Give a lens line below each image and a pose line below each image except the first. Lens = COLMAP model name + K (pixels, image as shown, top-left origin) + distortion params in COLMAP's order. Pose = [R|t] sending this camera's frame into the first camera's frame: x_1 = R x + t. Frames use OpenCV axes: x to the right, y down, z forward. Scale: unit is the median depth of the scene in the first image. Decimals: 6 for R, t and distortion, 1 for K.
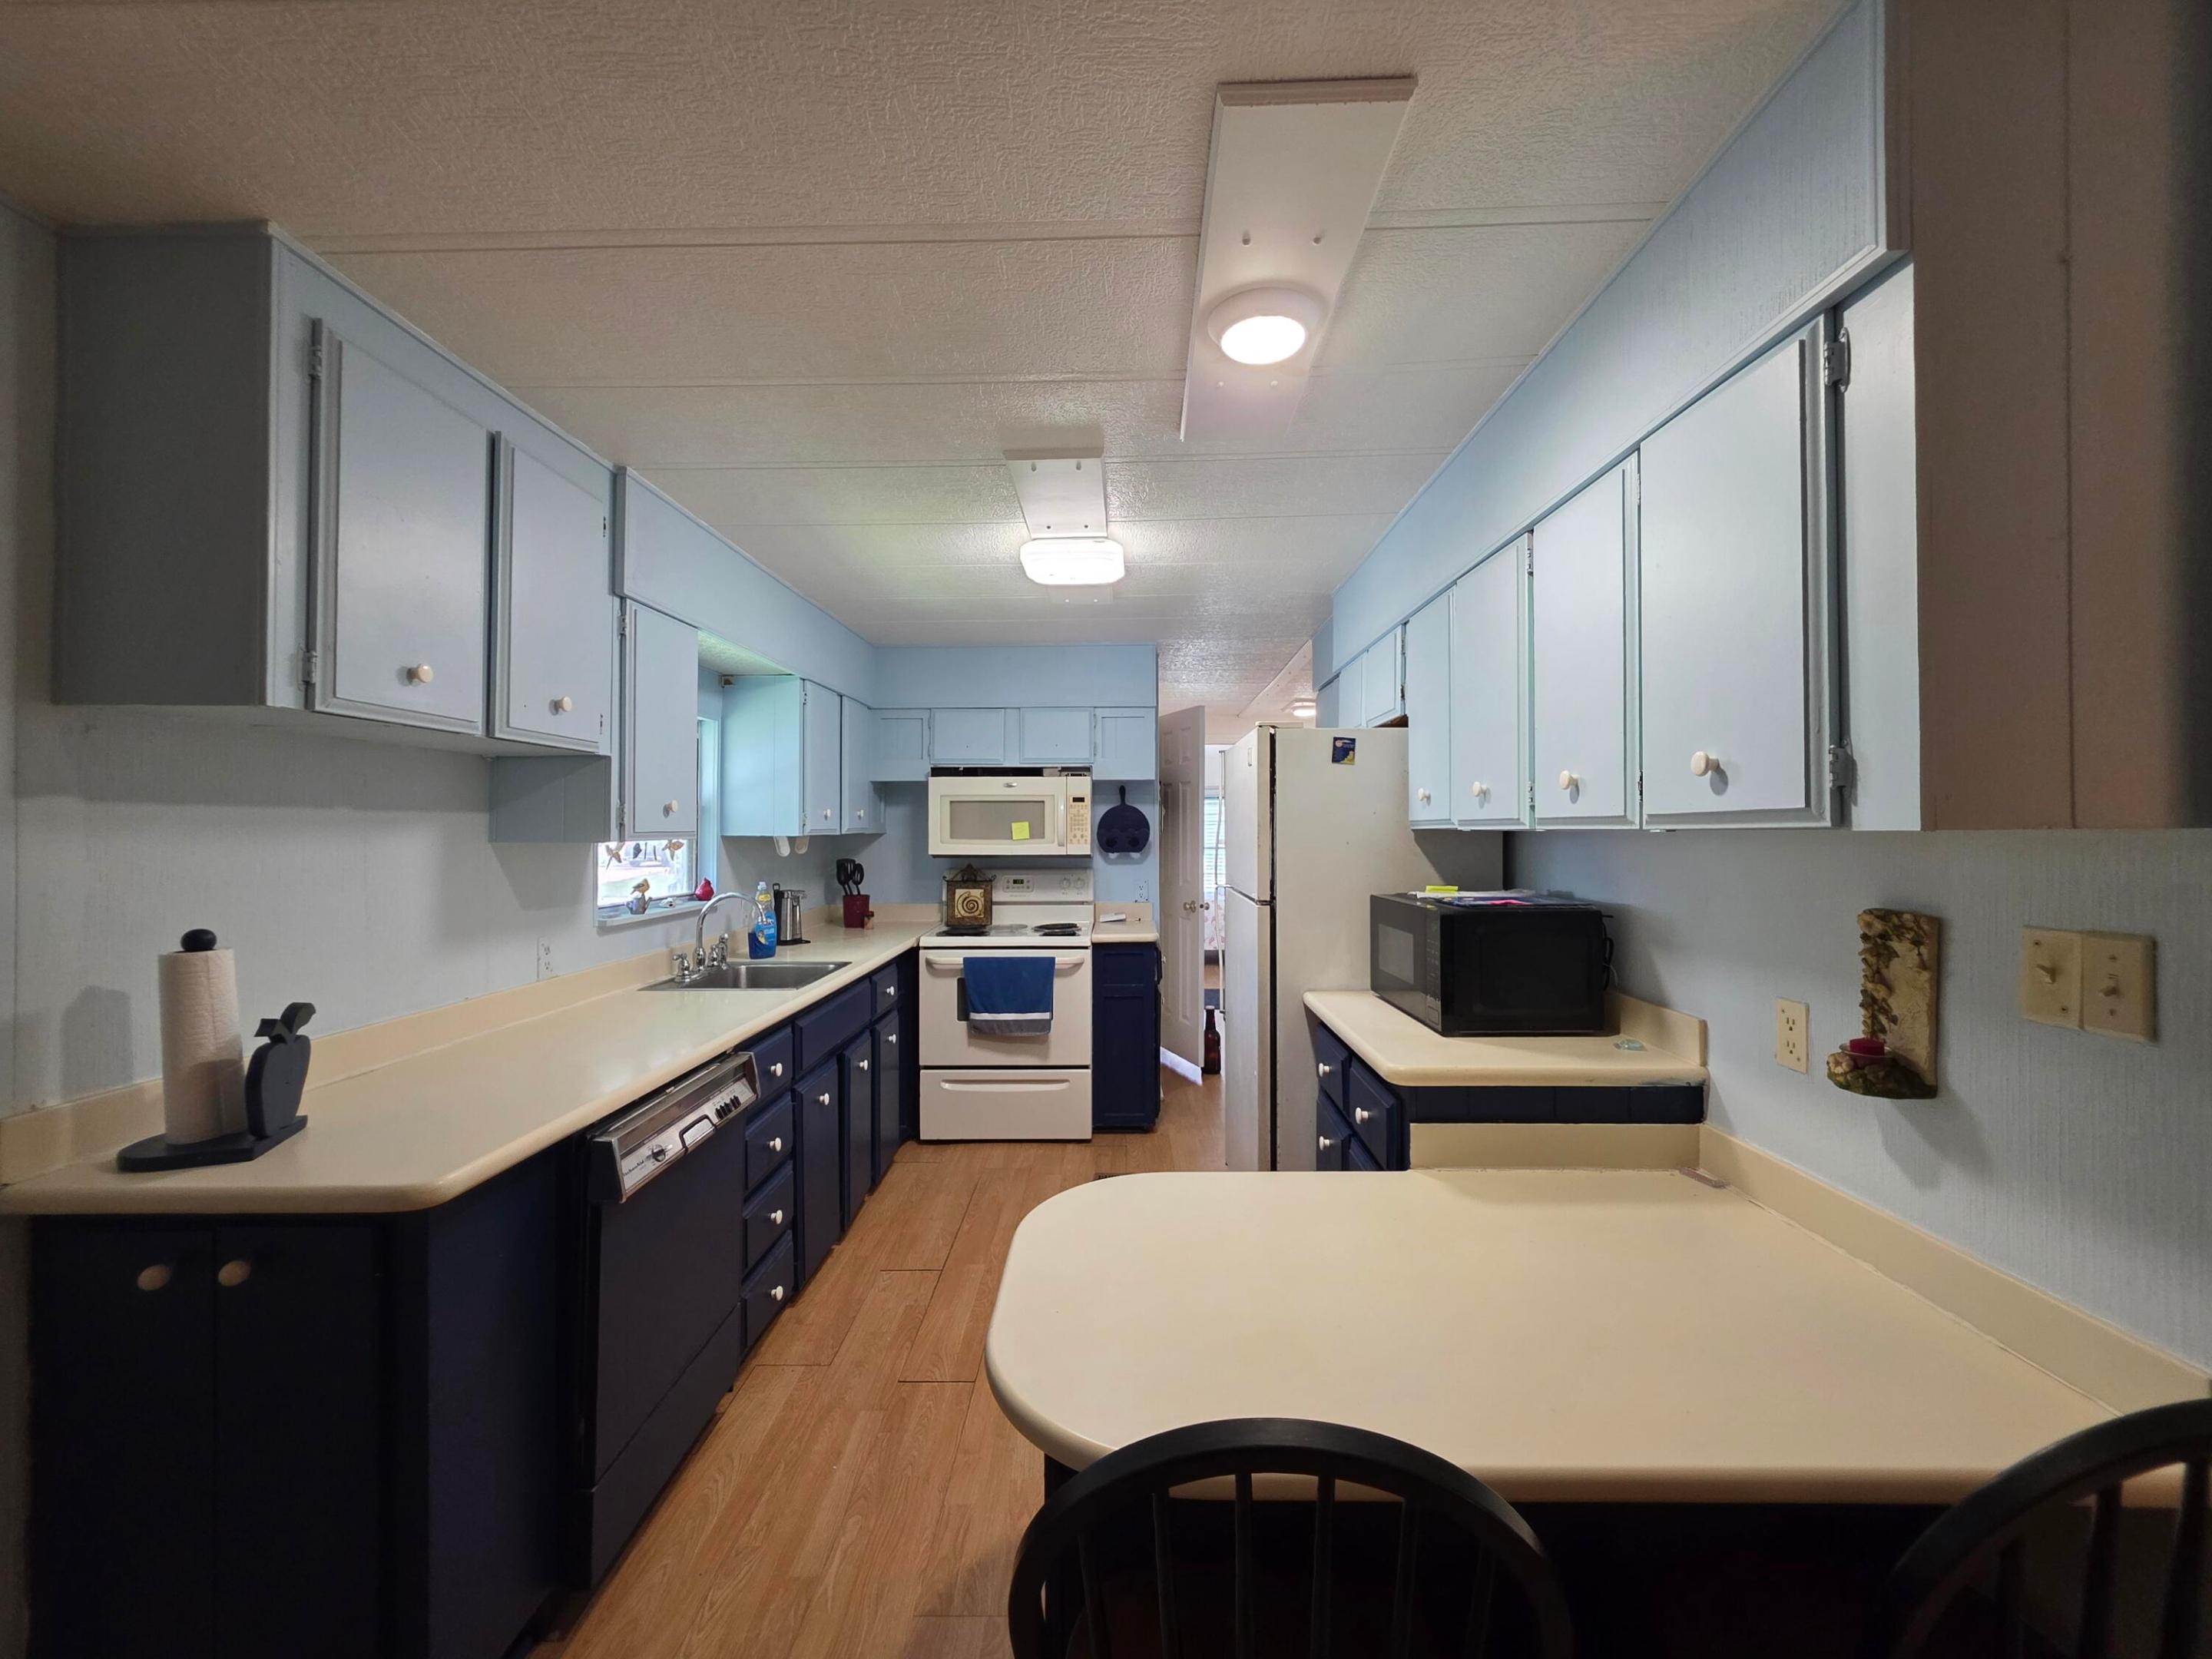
lens RADIAL K [[890.7, 0, 1110.2], [0, 890.7, 823.4], [0, 0, 1]] dist [0.001328, -0.000262]
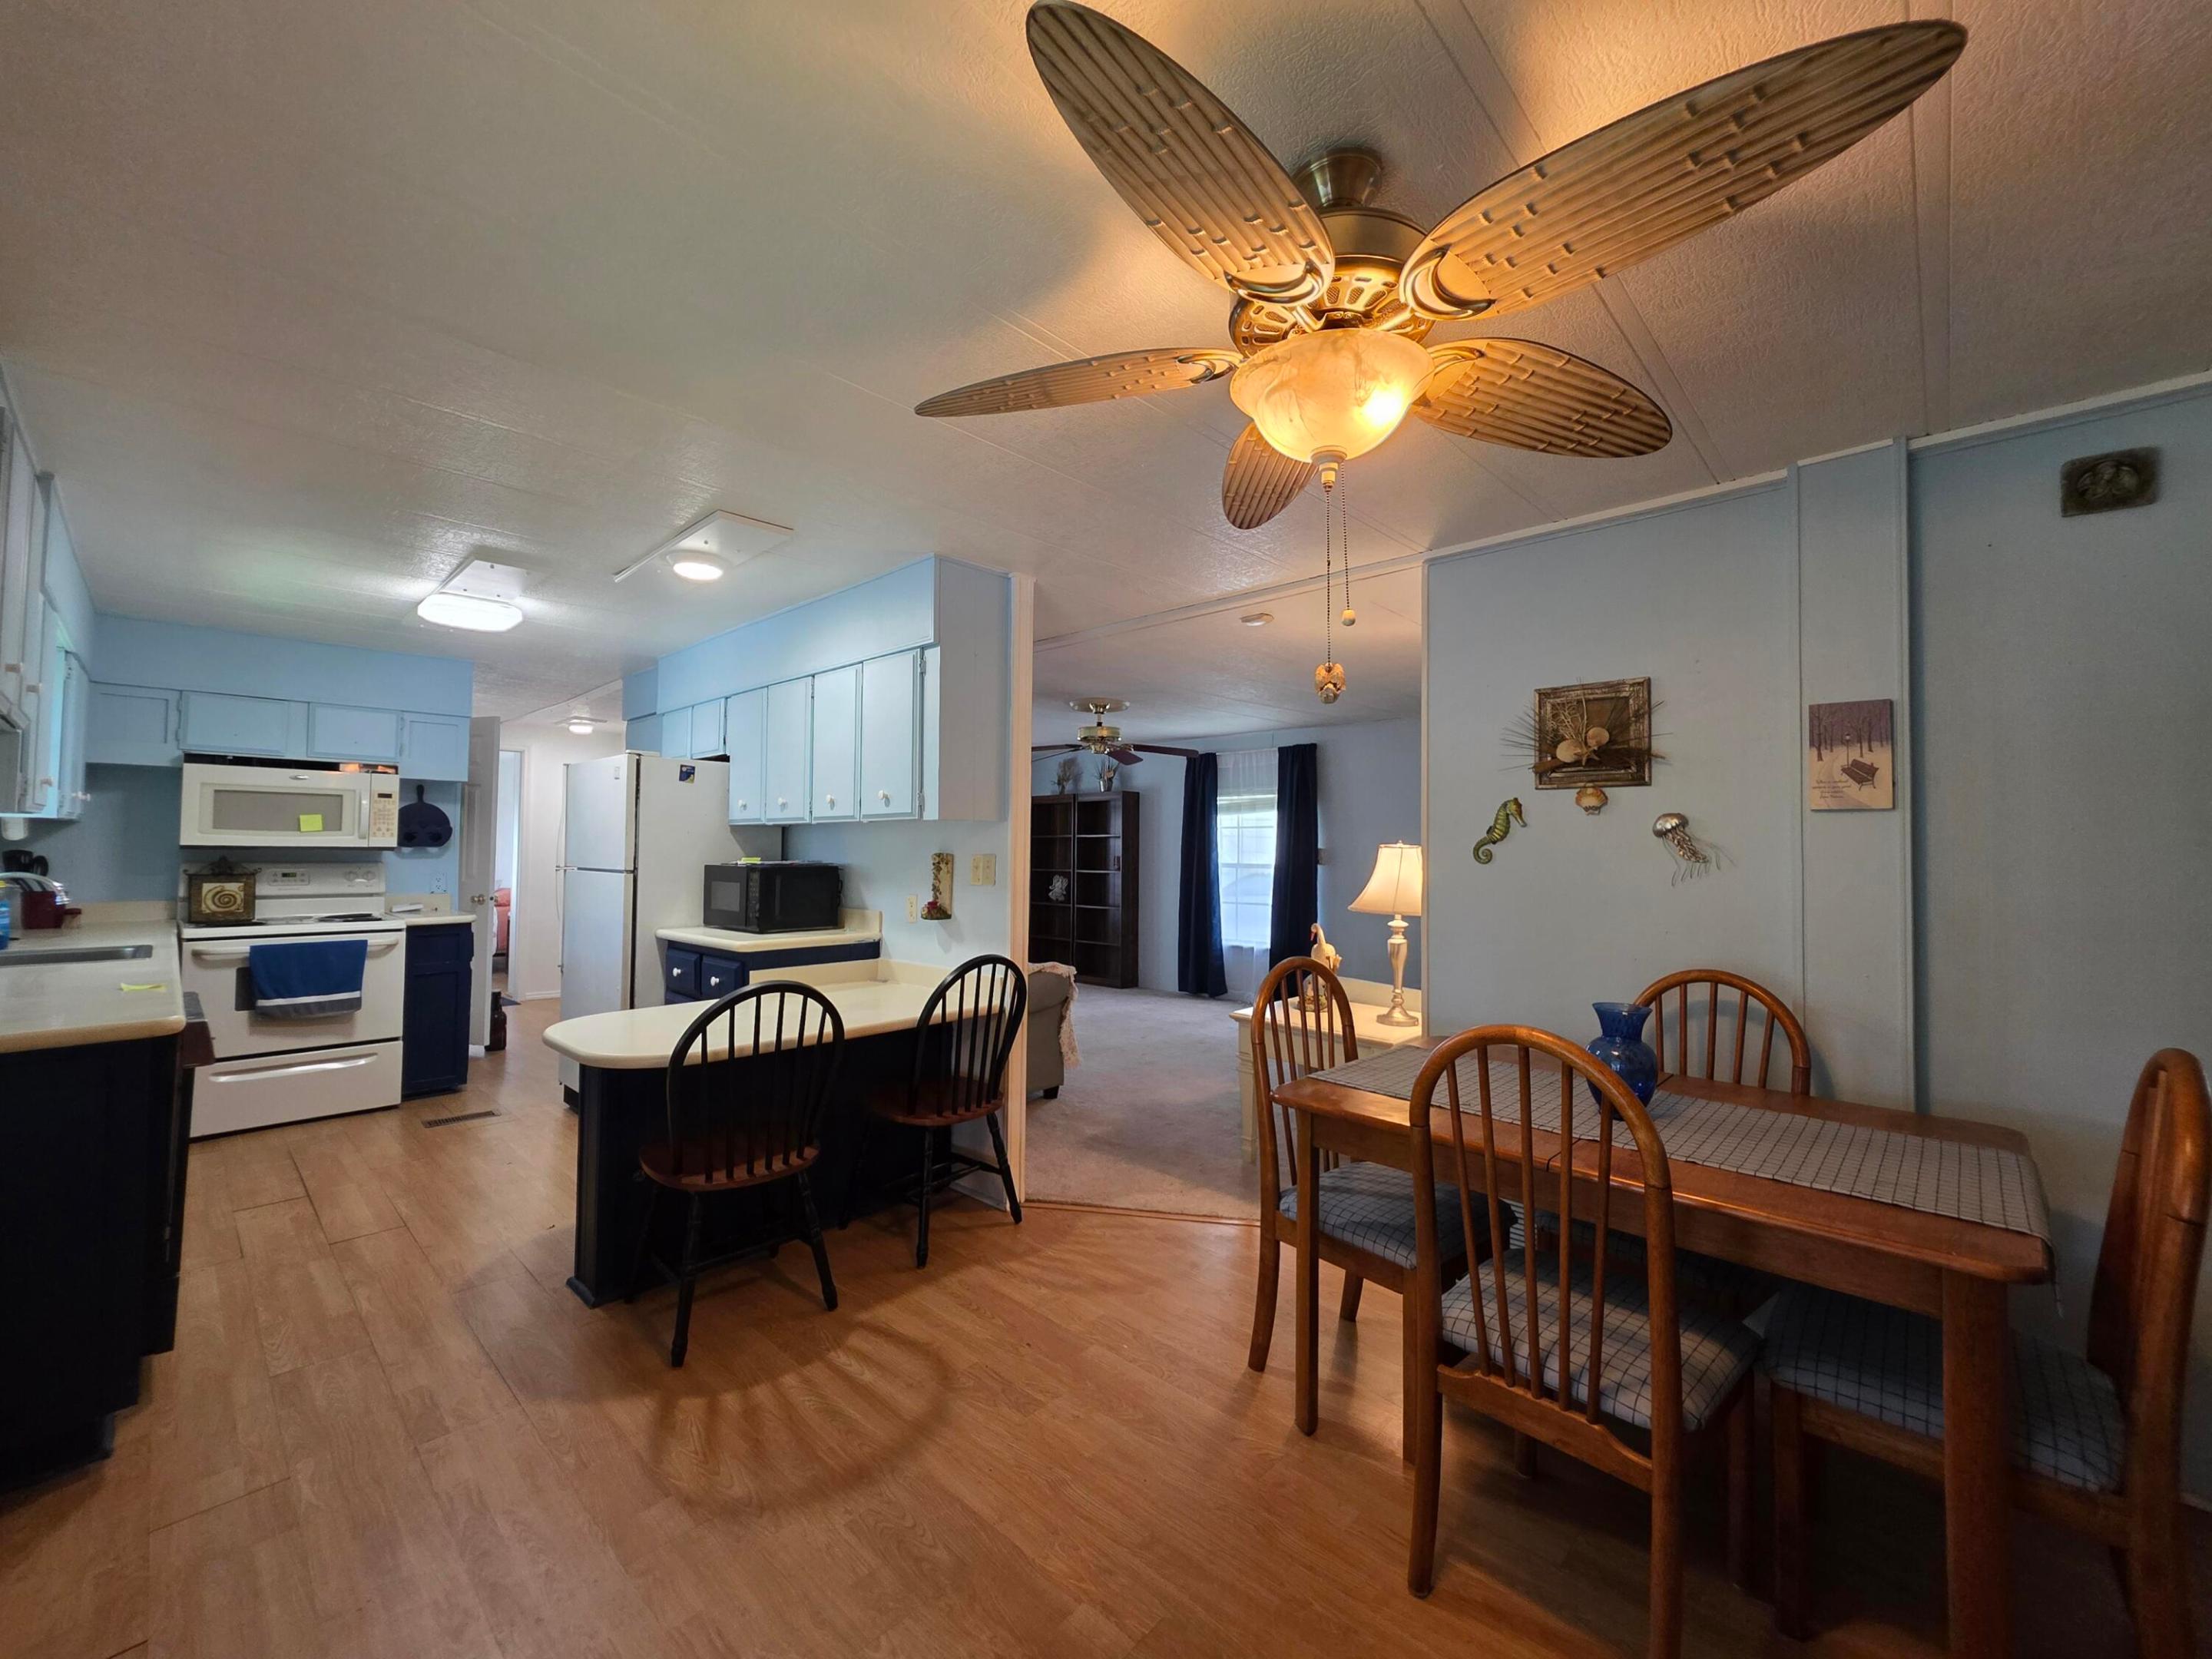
lens RADIAL K [[890.7, 0, 1110.2], [0, 890.7, 823.4], [0, 0, 1]] dist [0.001328, -0.000262]
pose [[0.674442, 0.031545, 0.737654, -0.252708], [-0.016507, 0.999481, -0.027649, 0.023564], [-0.738143, 0.006471, 0.674613, -0.392372]]
